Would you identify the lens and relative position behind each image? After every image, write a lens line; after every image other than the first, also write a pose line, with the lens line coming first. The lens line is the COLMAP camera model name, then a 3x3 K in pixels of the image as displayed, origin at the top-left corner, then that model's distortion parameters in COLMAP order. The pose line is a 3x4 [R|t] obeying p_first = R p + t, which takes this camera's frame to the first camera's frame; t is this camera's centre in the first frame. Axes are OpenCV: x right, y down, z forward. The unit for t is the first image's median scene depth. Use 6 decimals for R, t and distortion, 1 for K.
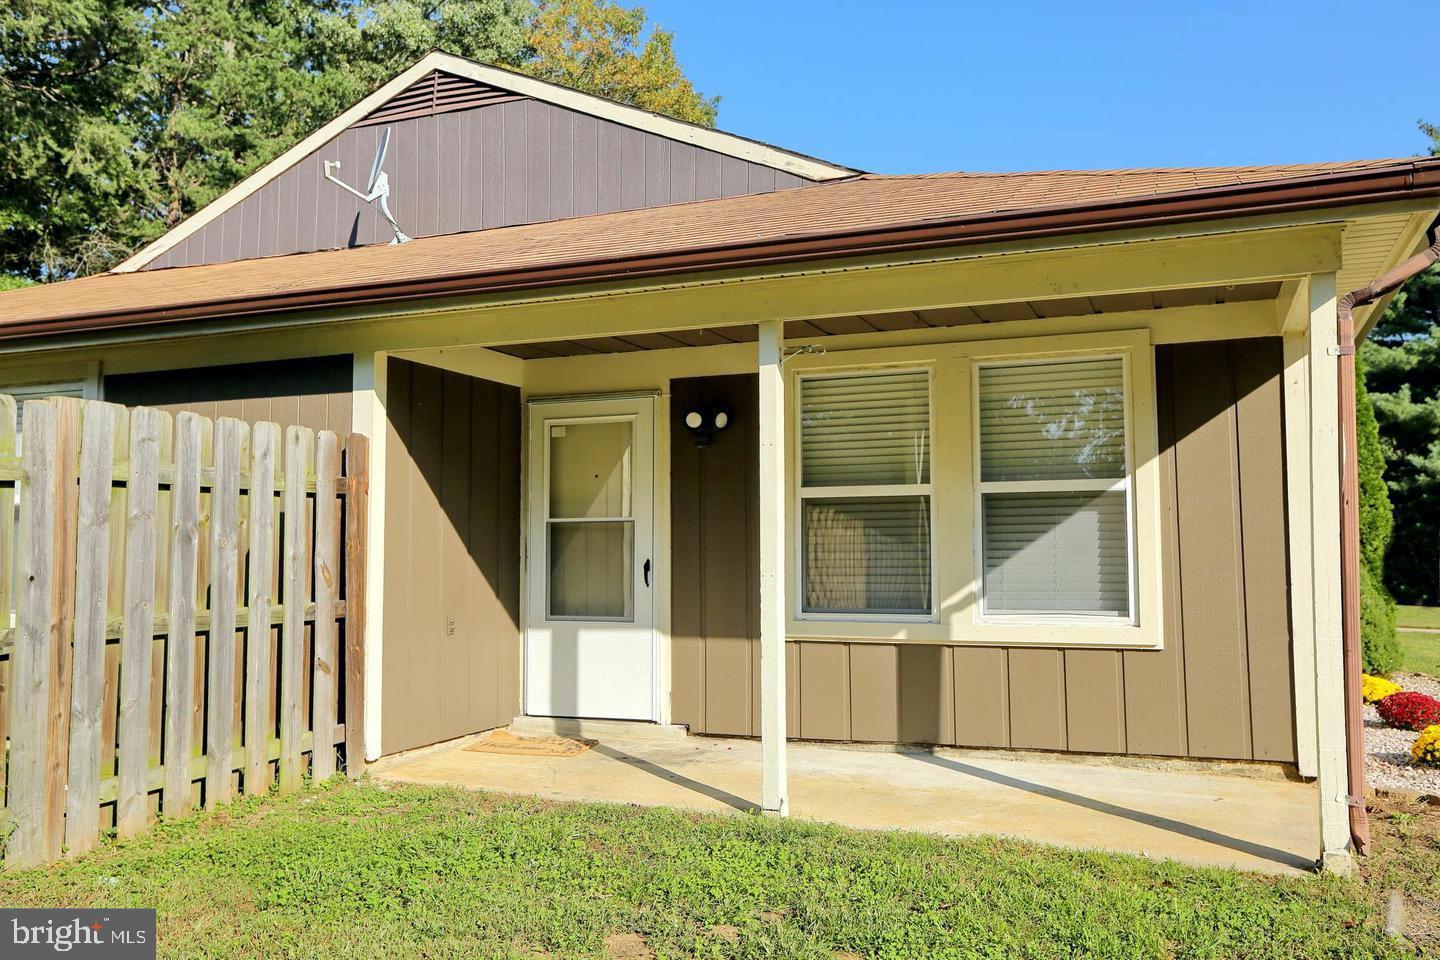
lens RADIAL K [[1170.7, 0, 728.4], [0, 1170.7, 484.2], [0, 0, 1]] dist [-0.013835, 0.089477]
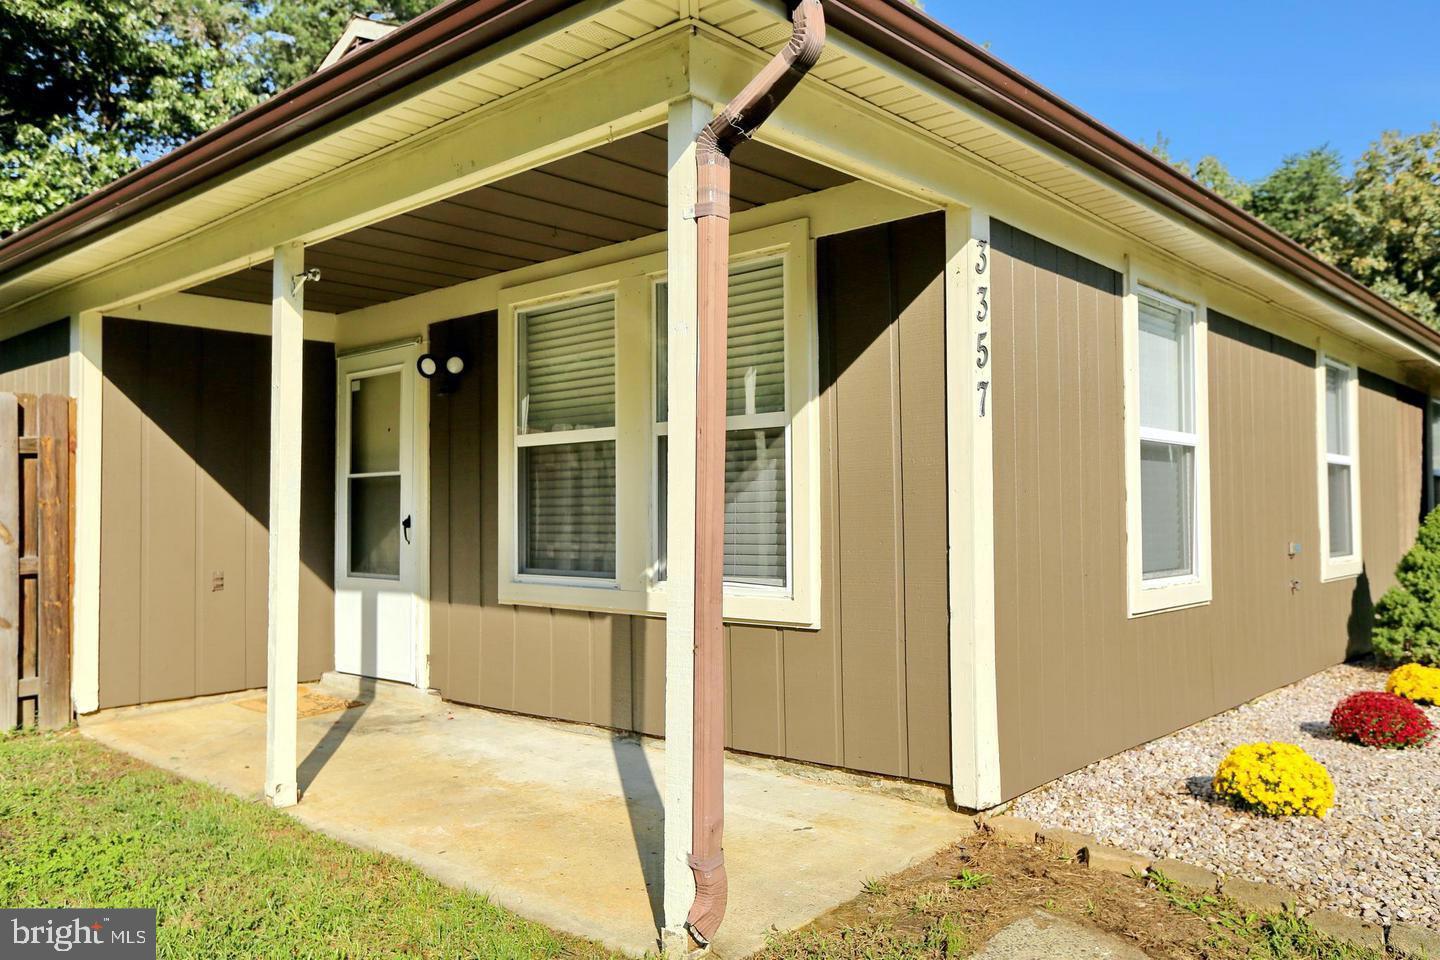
lens RADIAL K [[1091.7, 0, 720.0], [0, 1091.7, 480.0], [0, 0, 1]] dist [-0.007147, 0.069718]
pose [[0.939504, -0.014360, -0.342237, 0.525201], [0.026006, 0.999227, 0.029464, 0.017475], [0.341549, -0.036582, 0.939152, 0.279016]]
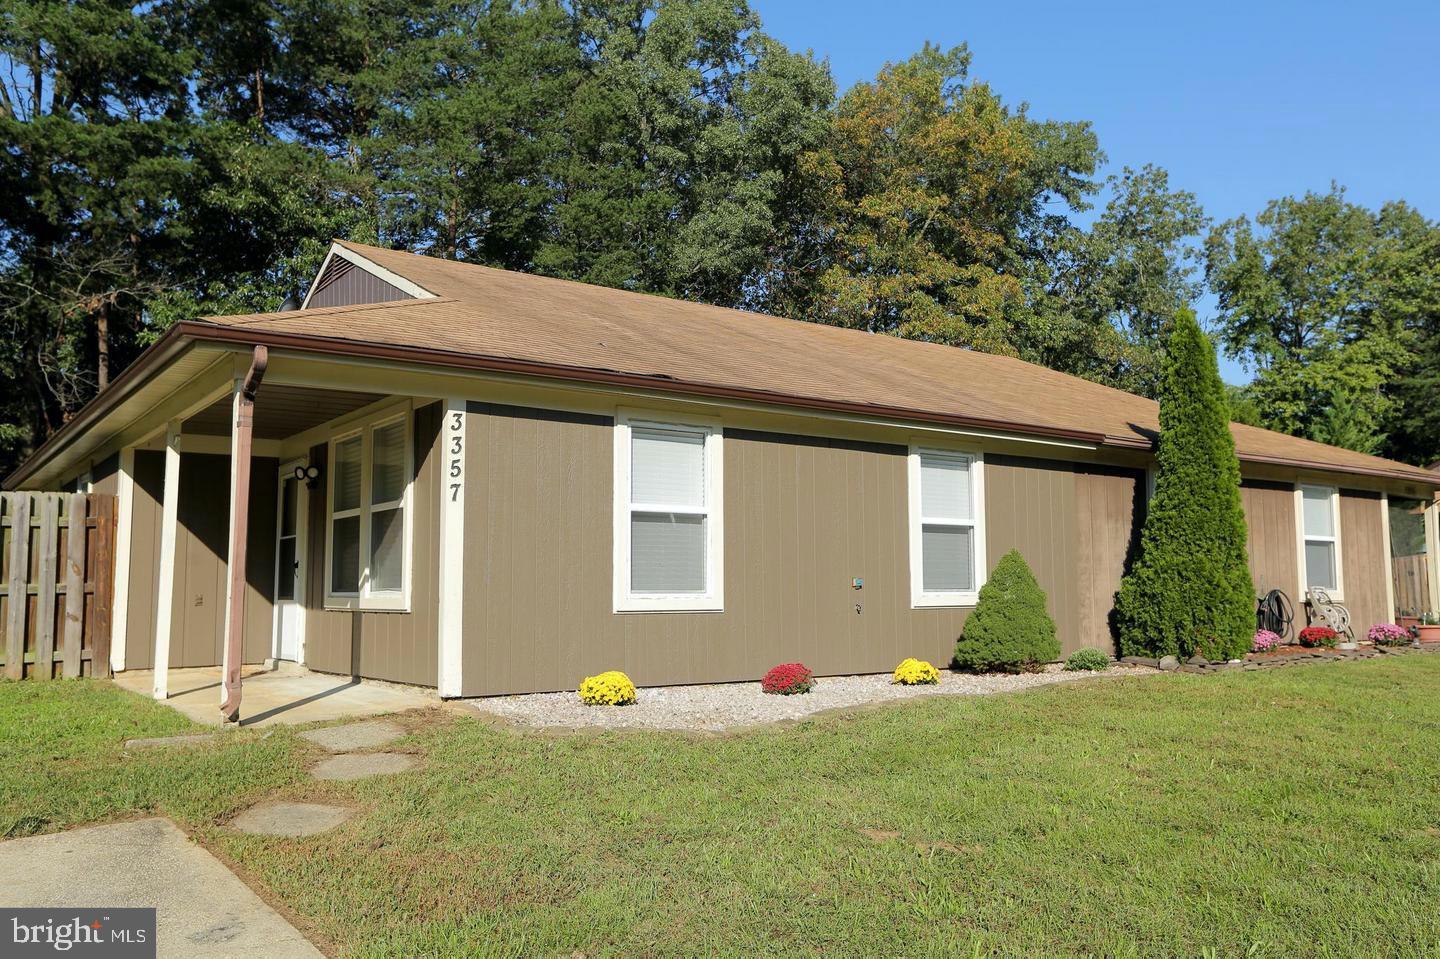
lens RADIAL K [[1170.7, 0, 728.4], [0, 1170.7, 483.7], [0, 0, 1]] dist [-0.013835, 0.089477]
pose [[0.847370, -0.051849, -0.528465, 1.424318], [0.035806, 0.998536, -0.040556, 0.049185], [0.529794, 0.015443, 0.847986, -0.055043]]
